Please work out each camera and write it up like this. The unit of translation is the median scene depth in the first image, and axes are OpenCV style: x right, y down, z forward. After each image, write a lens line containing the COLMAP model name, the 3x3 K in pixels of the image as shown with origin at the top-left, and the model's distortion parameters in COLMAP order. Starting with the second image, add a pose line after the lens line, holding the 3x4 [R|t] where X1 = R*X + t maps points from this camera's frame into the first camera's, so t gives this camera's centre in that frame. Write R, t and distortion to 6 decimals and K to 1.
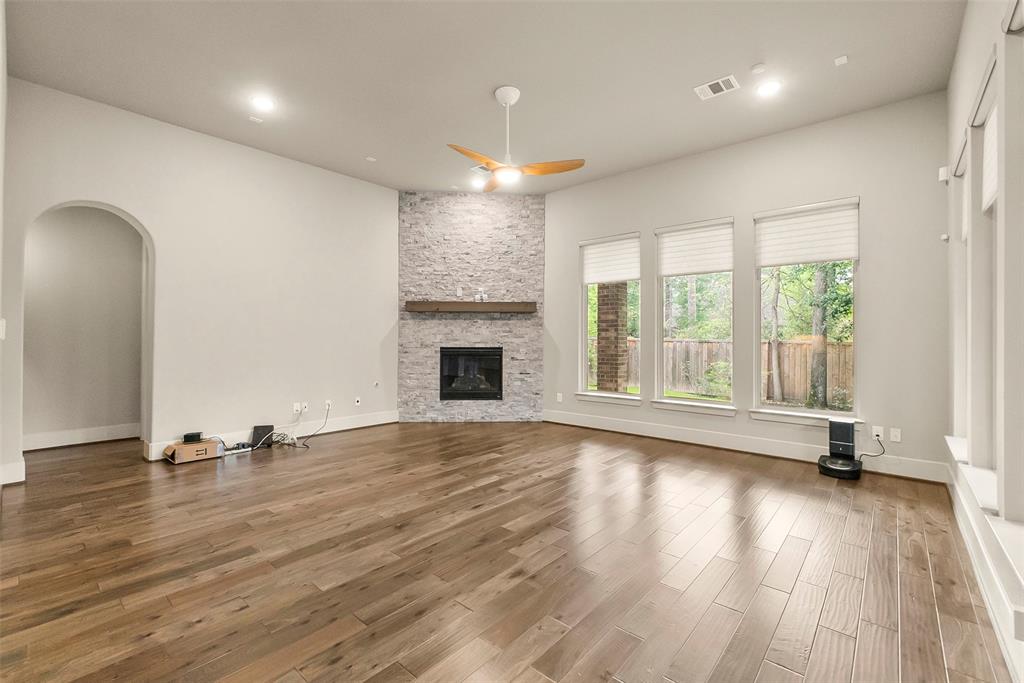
lens RADIAL K [[446.9, 0, 510.0], [0, 446.9, 334.8], [0, 0, 1]] dist [0.003987, 0.003330]
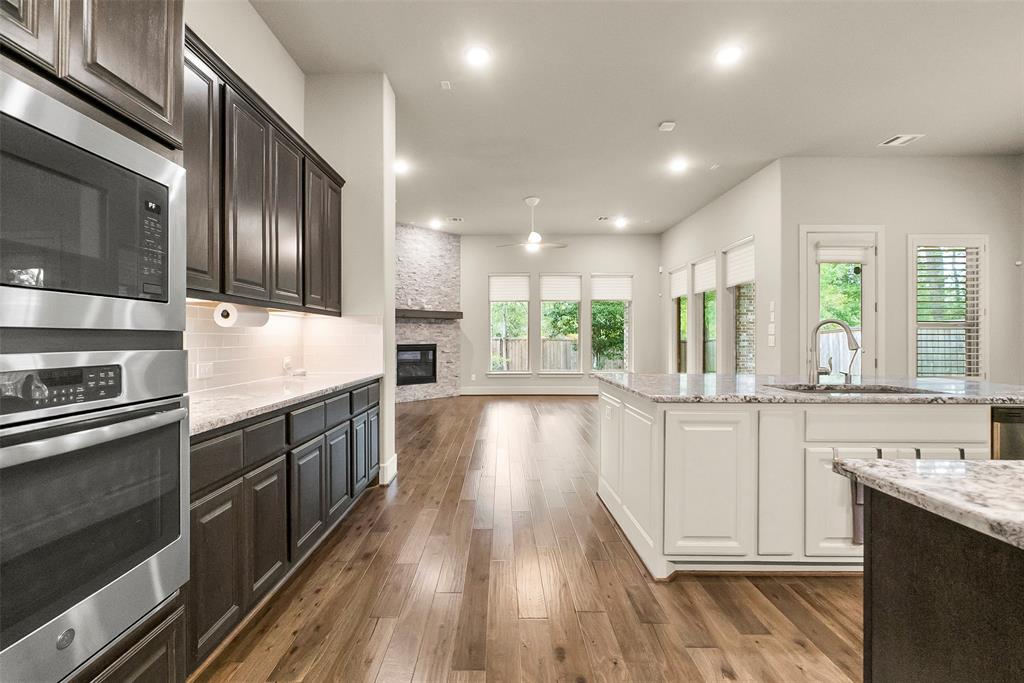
lens RADIAL K [[446.9, 0, 510.2], [0, 446.9, 337.8], [0, 0, 1]] dist [0.003987, 0.003330]
pose [[0.739622, -0.005760, 0.672997, -0.770083], [-0.000941, 0.999954, 0.009592, -0.004330], [-0.673021, -0.007728, 0.739583, -0.162364]]
